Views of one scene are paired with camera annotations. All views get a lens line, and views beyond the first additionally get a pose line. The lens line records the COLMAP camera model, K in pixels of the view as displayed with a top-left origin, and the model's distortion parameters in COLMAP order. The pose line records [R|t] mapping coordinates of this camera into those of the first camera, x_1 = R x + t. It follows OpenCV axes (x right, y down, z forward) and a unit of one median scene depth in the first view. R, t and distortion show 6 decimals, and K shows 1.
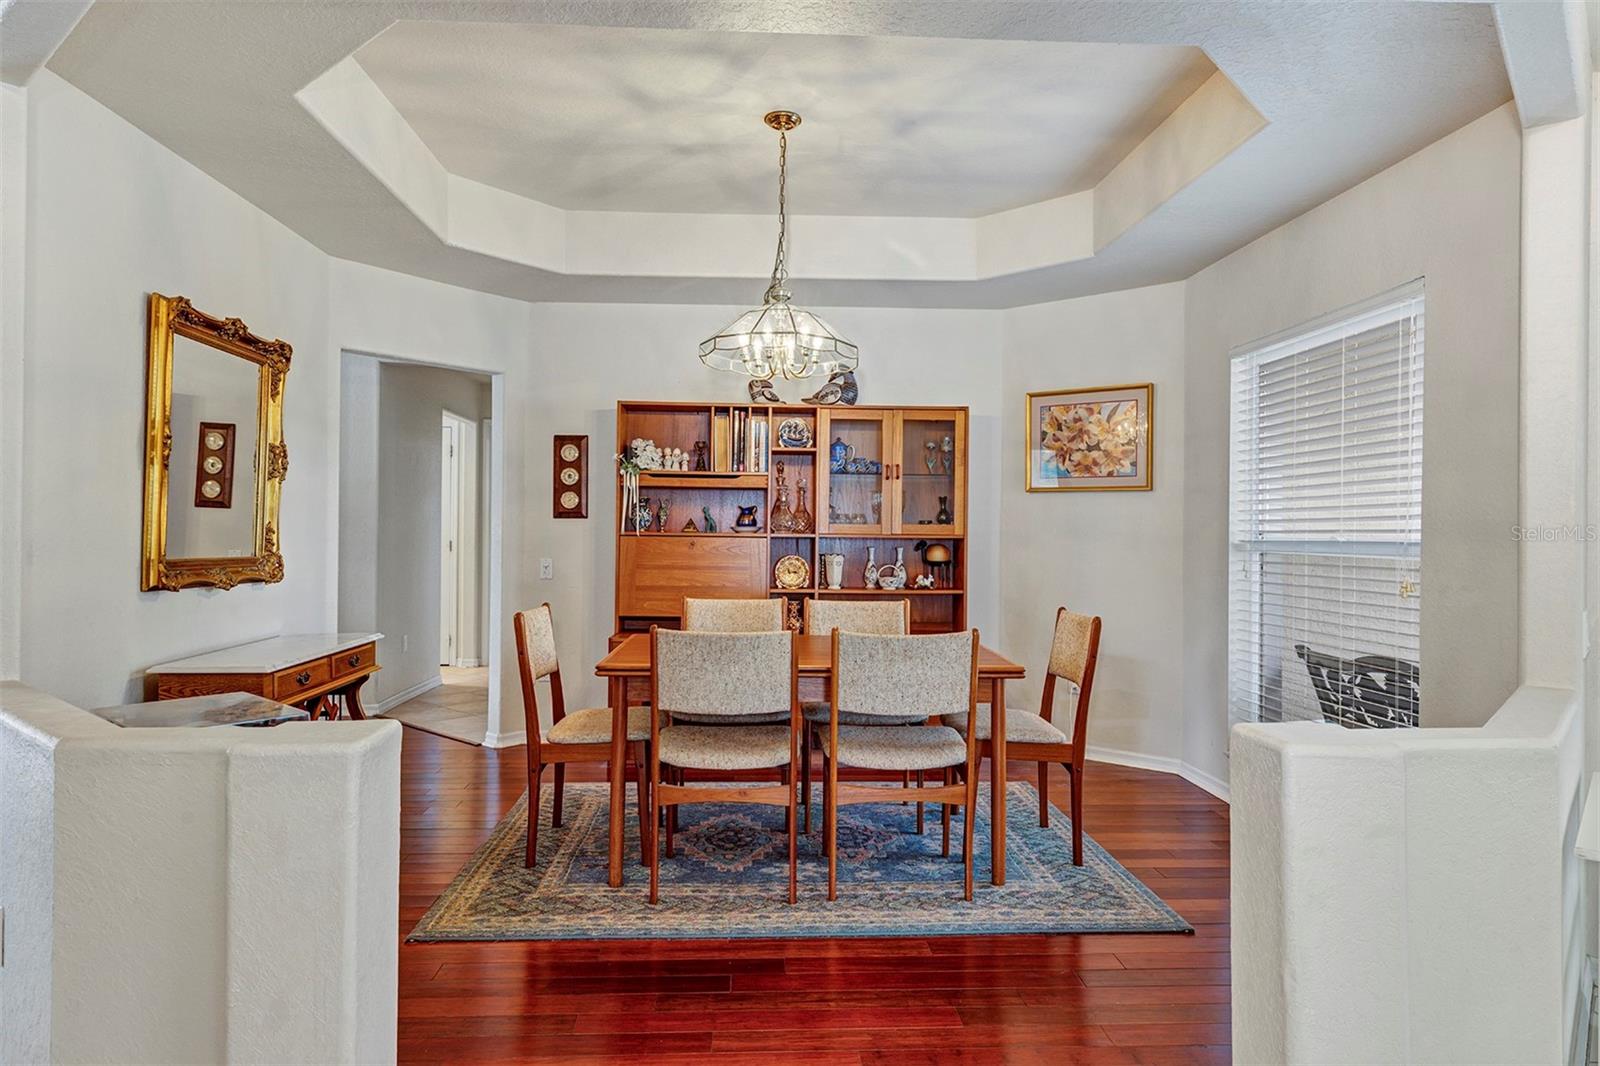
lens RADIAL K [[968.7, 0, 796.0], [0, 968.7, 529.4], [0, 0, 1]] dist [-0.001381, -0.000129]
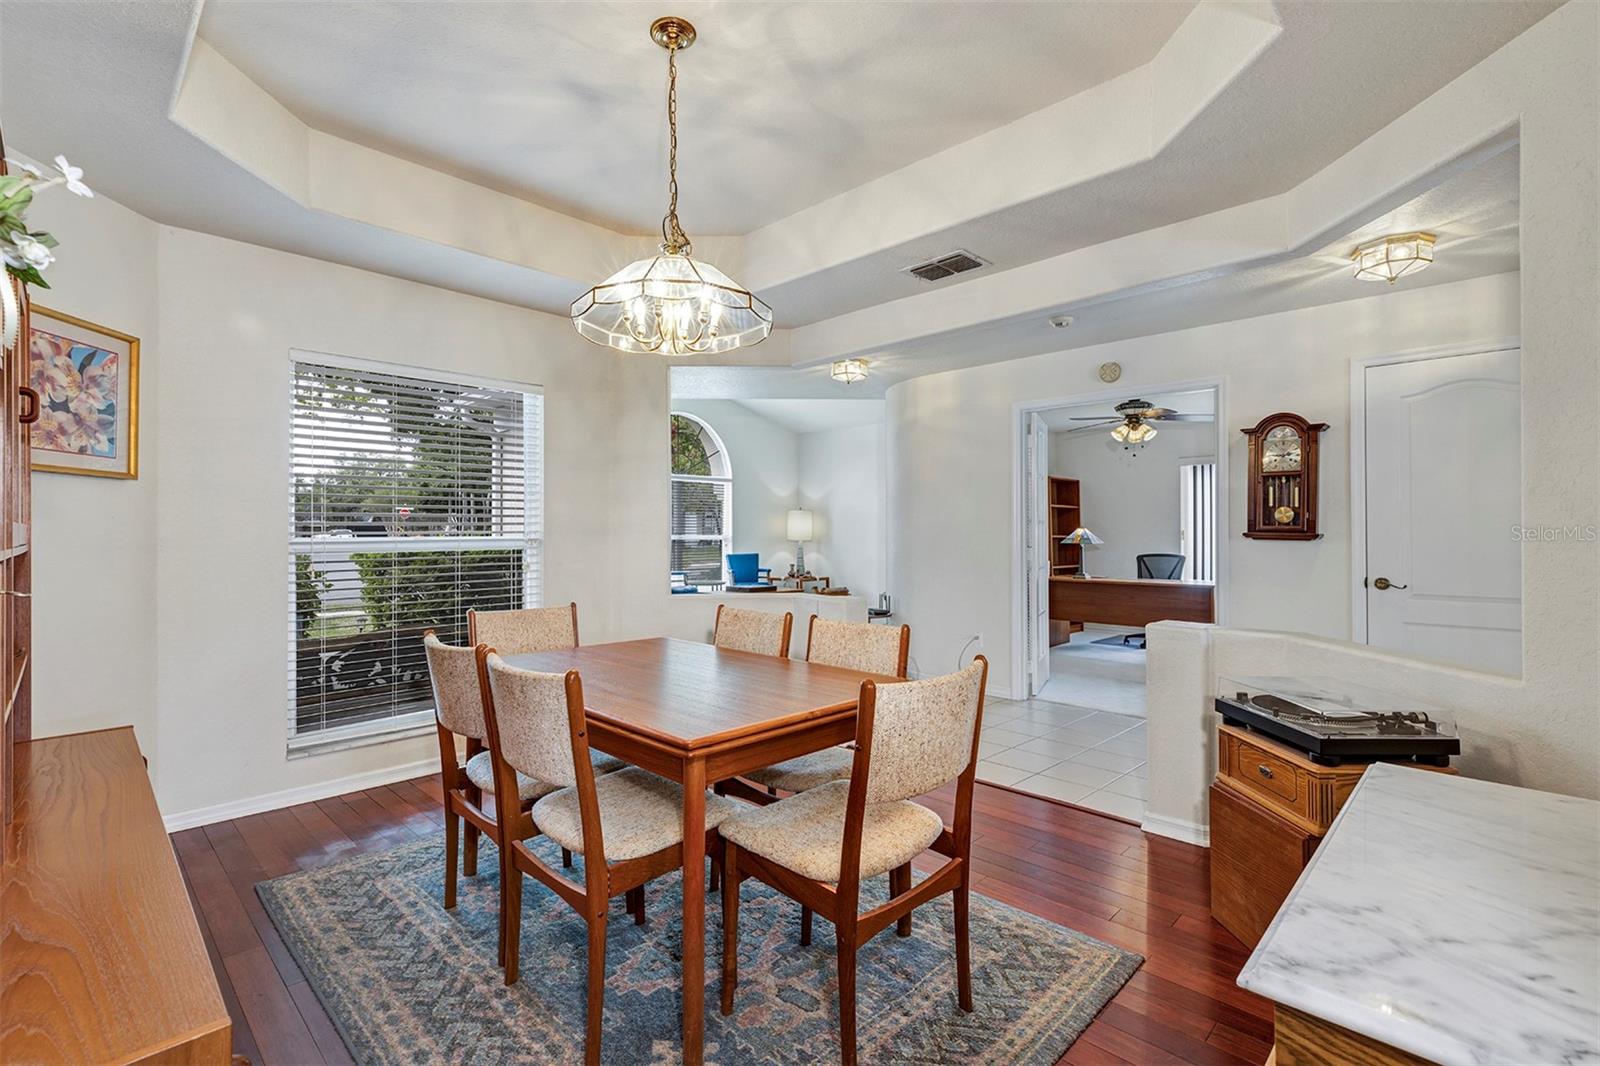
lens RADIAL K [[719.3, 0, 796.6], [0, 719.3, 529.5], [0, 0, 1]] dist [0.001858, 0.000160]
pose [[-0.675823, -0.003120, 0.737057, -0.393073], [-0.005664, 0.999983, -0.000961, -0.003848], [-0.737042, -0.004824, -0.675830, 0.982605]]
